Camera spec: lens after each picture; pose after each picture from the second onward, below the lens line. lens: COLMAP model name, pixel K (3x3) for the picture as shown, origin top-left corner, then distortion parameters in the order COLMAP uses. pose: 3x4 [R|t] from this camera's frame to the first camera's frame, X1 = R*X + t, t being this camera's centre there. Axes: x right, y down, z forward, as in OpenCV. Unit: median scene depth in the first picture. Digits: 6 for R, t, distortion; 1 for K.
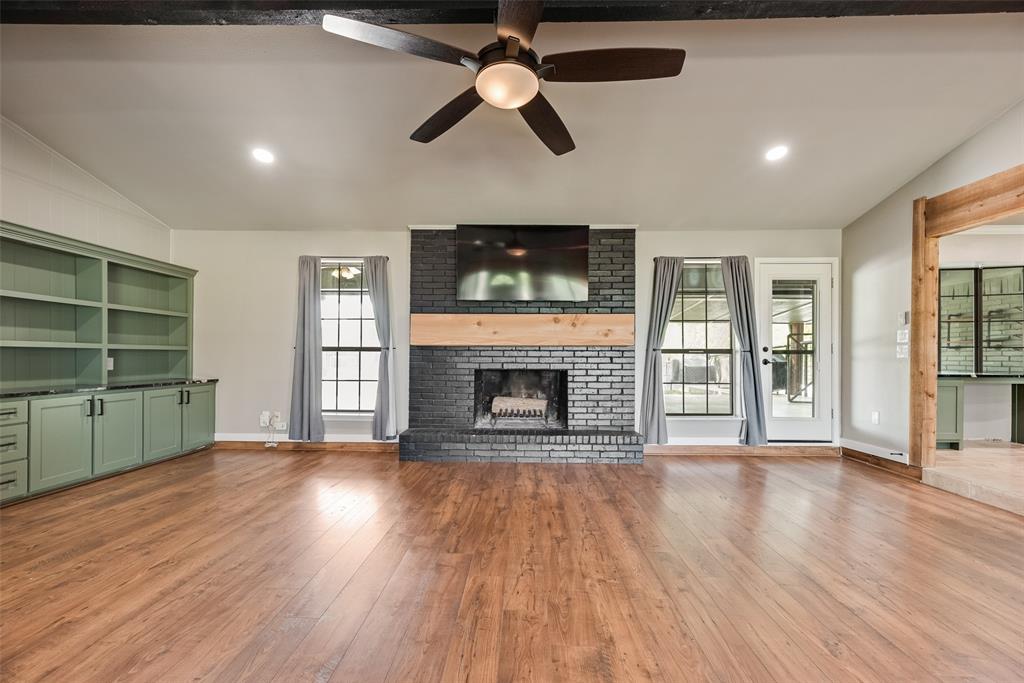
lens RADIAL K [[416.2, 0, 515.3], [0, 416.2, 360.8], [0, 0, 1]] dist [0.004815, -0.000858]
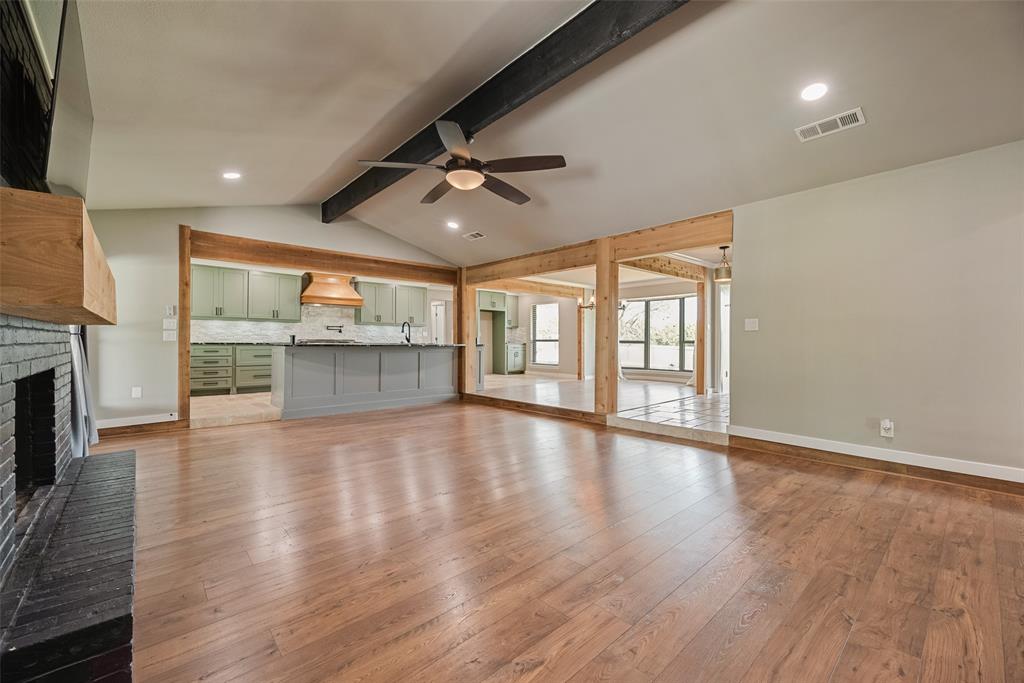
lens RADIAL K [[416.2, 0, 508.8], [0, 416.2, 339.2], [0, 0, 1]] dist [0.004815, -0.000858]
pose [[-0.672891, -0.004103, 0.739730, -0.630118], [0.003094, 0.999960, 0.008360, -0.016388], [-0.739735, 0.007914, -0.672852, 0.924360]]
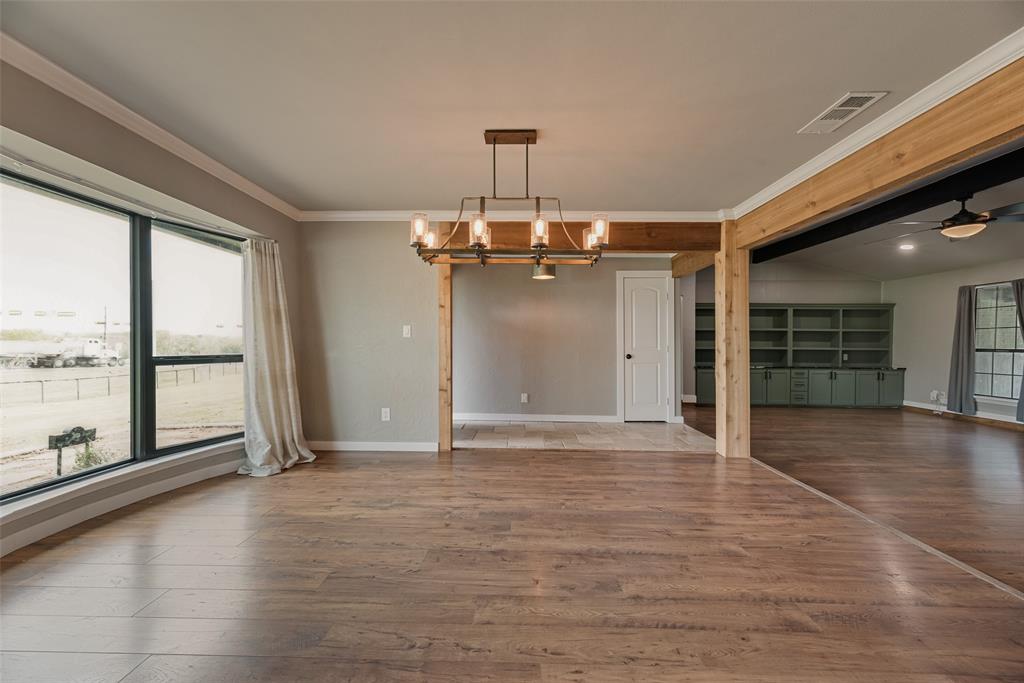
lens RADIAL K [[416.2, 0, 514.1], [0, 416.2, 344.3], [0, 0, 1]] dist [0.004815, -0.000858]
pose [[-0.002381, -0.004938, -0.999985, 0.973406], [-0.017870, 0.999828, -0.004895, -0.014912], [0.999837, 0.017858, -0.002469, -0.566665]]
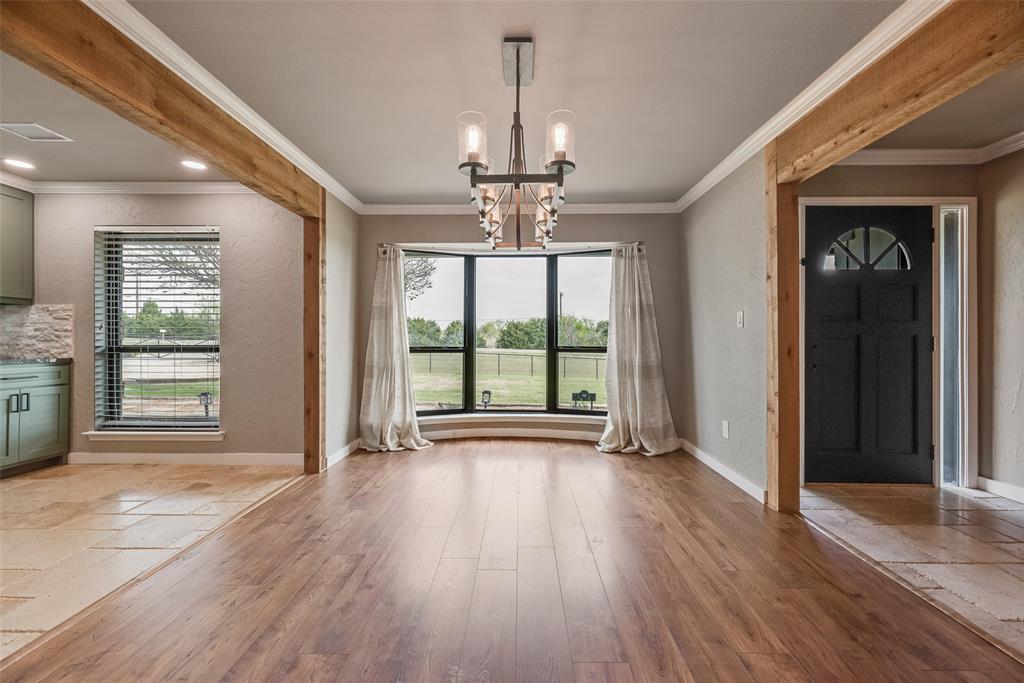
lens RADIAL K [[416.2, 0, 513.6], [0, 416.2, 334.9], [0, 0, 1]] dist [0.004815, -0.000858]
pose [[-0.999981, -0.005391, 0.003116, 0.420082], [-0.005373, 0.999970, 0.005631, -0.020825], [-0.003146, 0.005615, -0.999979, -0.149083]]
